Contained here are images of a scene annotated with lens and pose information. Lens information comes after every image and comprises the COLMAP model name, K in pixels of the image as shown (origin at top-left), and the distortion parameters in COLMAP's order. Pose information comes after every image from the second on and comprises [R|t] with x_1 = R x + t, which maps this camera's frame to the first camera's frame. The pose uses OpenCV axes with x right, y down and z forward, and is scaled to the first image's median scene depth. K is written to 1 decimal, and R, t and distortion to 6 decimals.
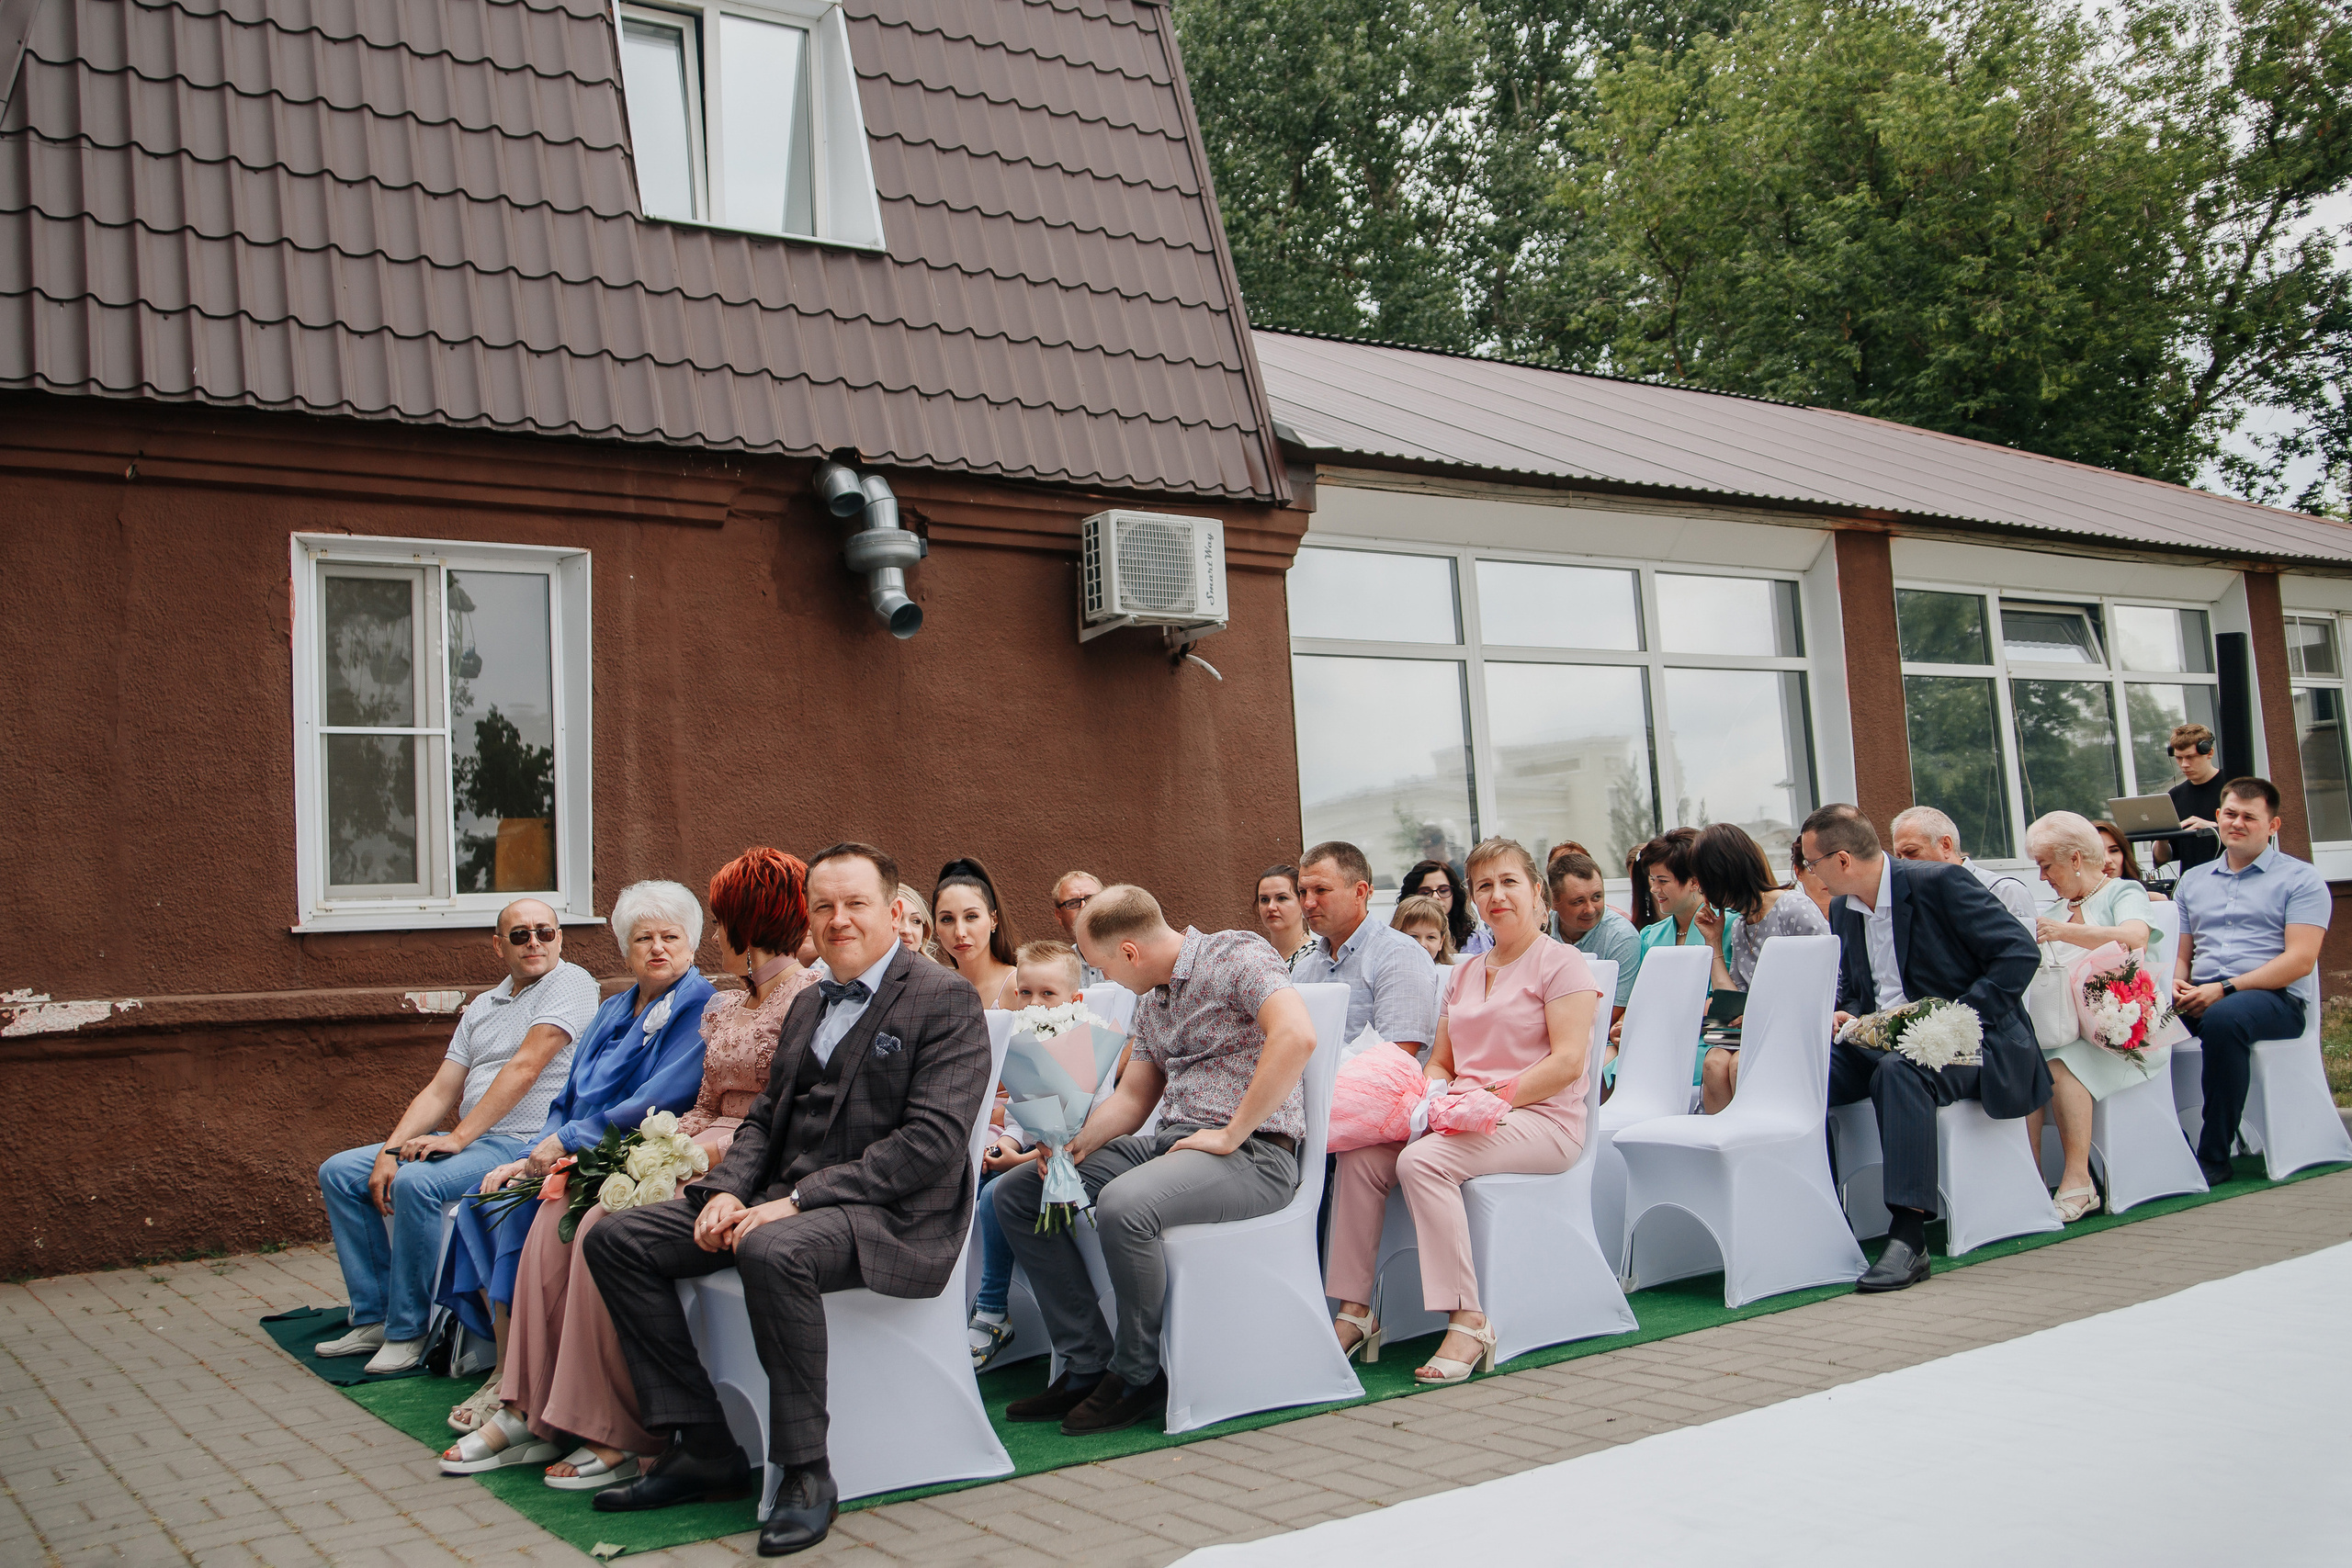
lens RADIAL K [[2031.5, 0, 1172.1], [0, 2031.5, 829.5], [0, 0, 1]] dist [-0.119240, 0.141505]
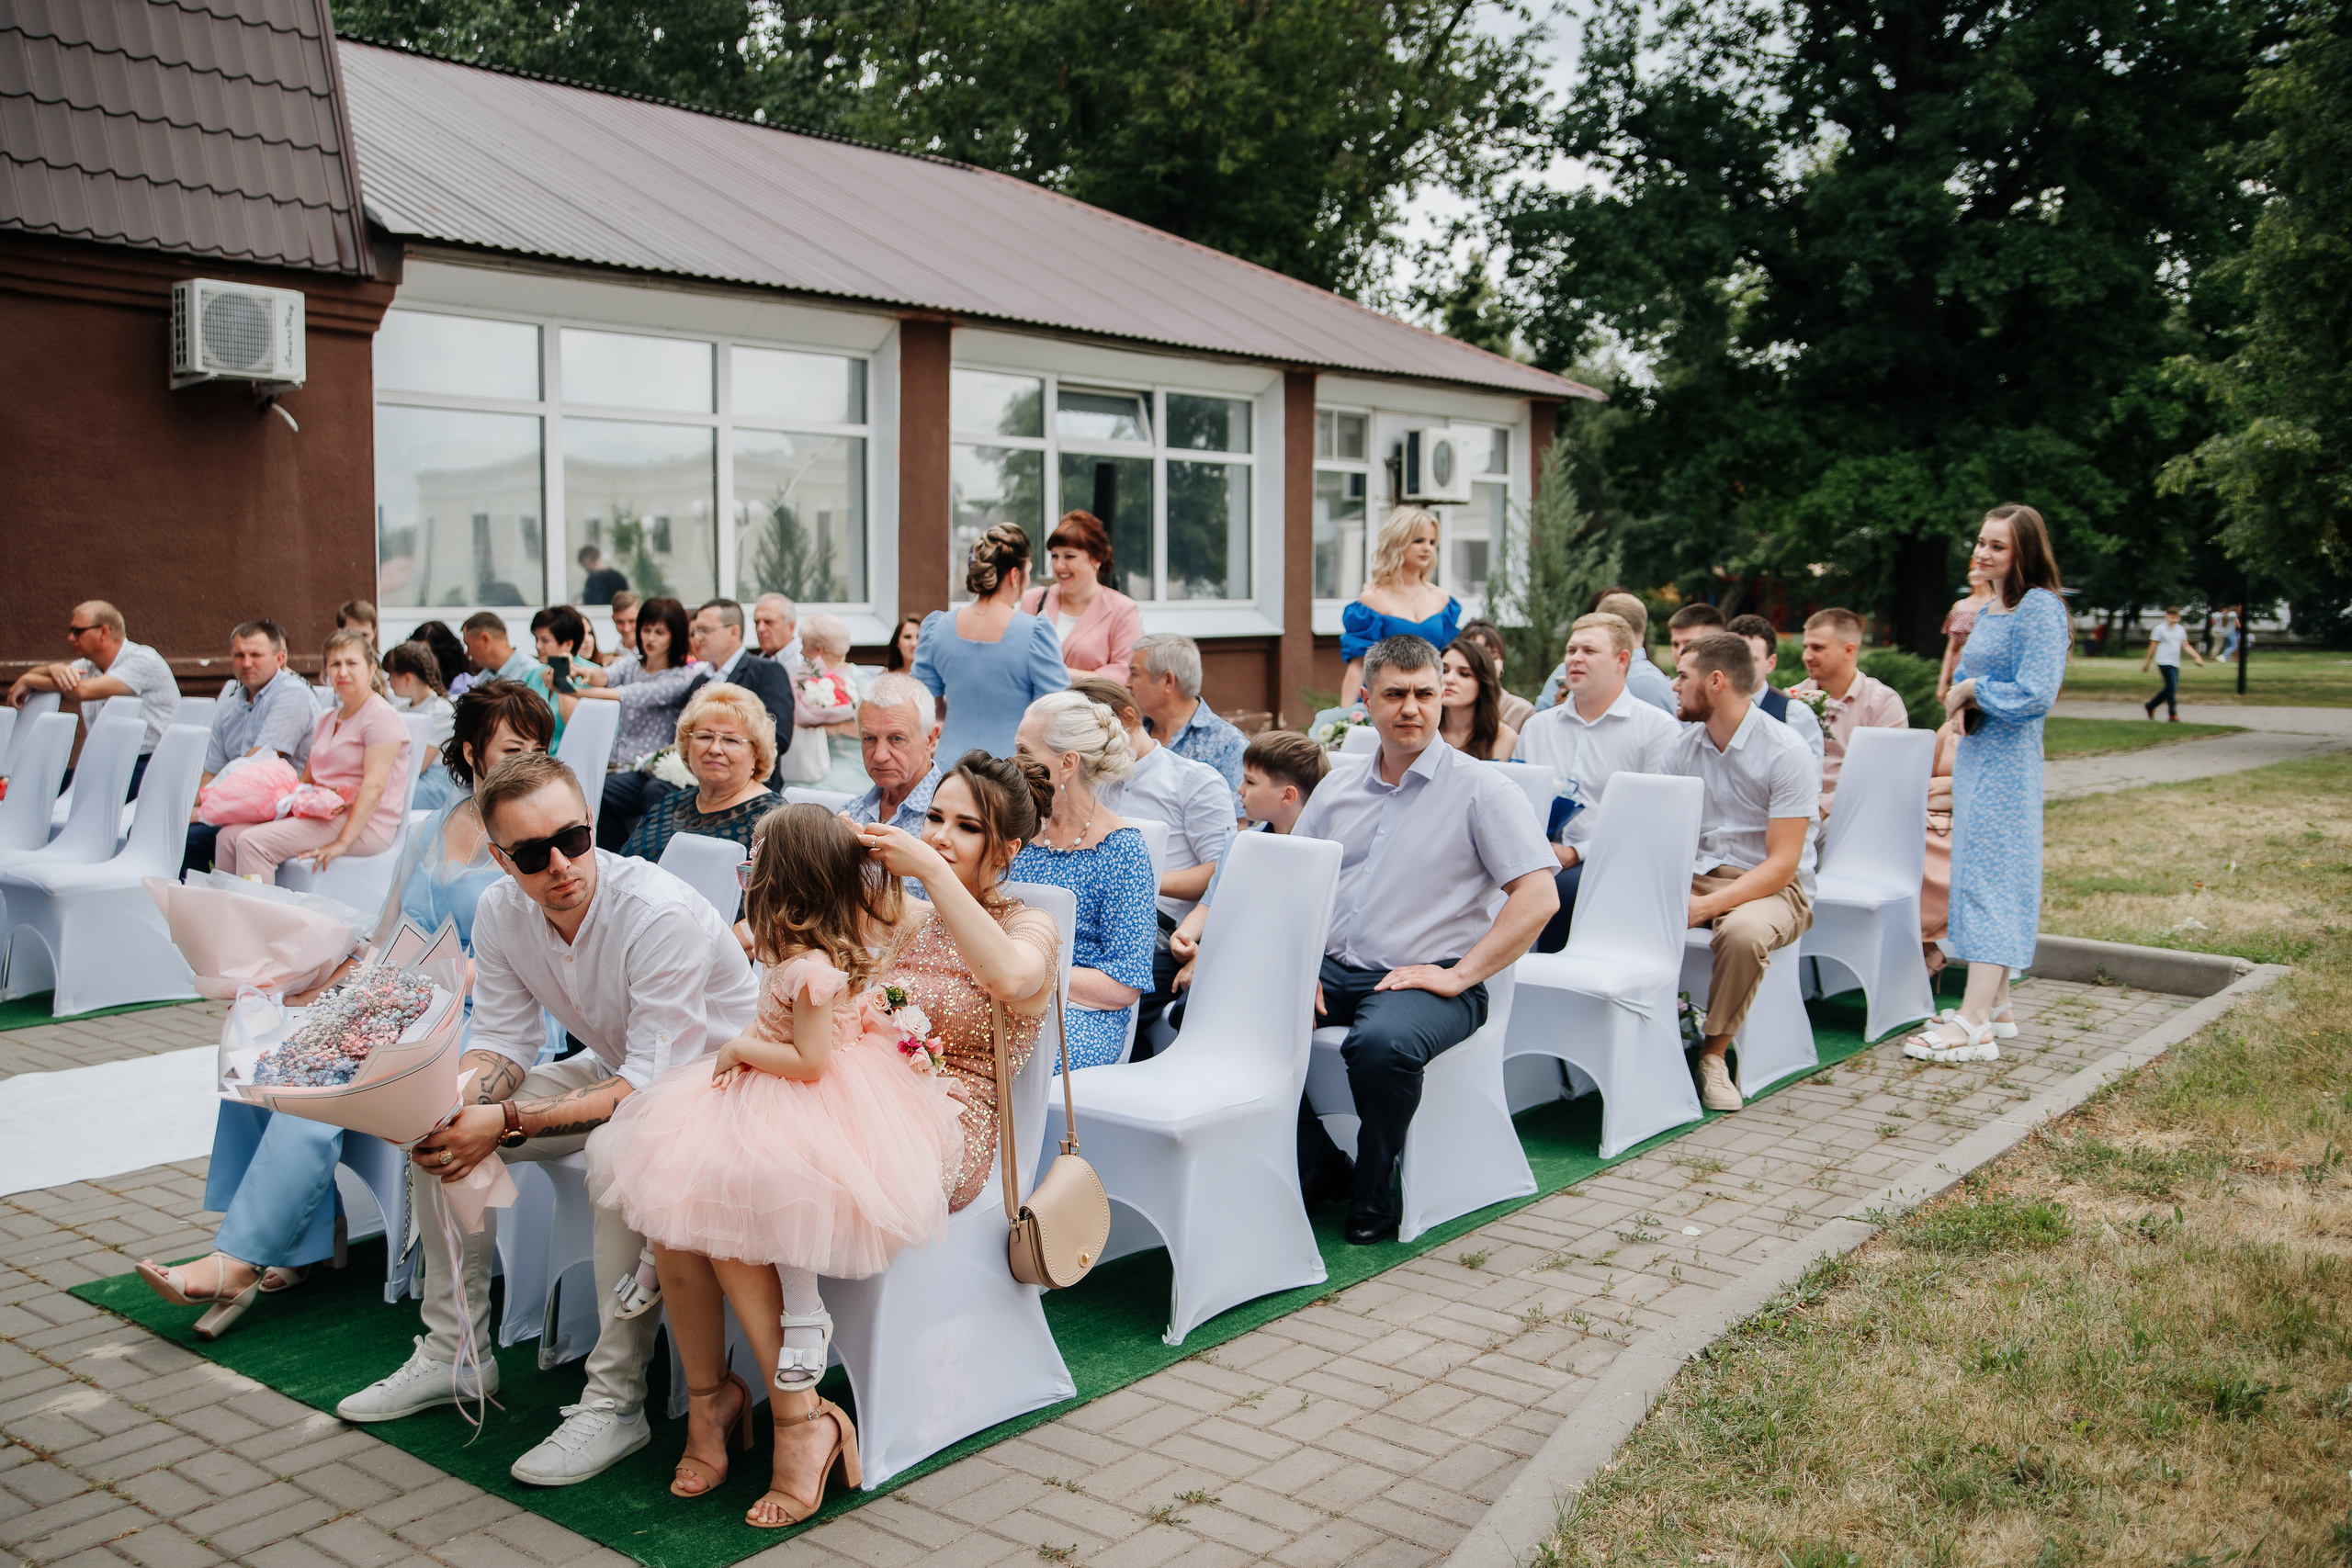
lens RADIAL K [[2110.6, 0, 1176.0], [0, 2110.6, 784.0], [0, 0, 1]] dist [-0.039835, 0.005049]
pose [[0.947782, 0.028741, 0.317622, 0.119139], [-0.072053, 0.989477, 0.125472, -0.055442], [-0.310674, -0.141806, 0.939879, -0.320632]]
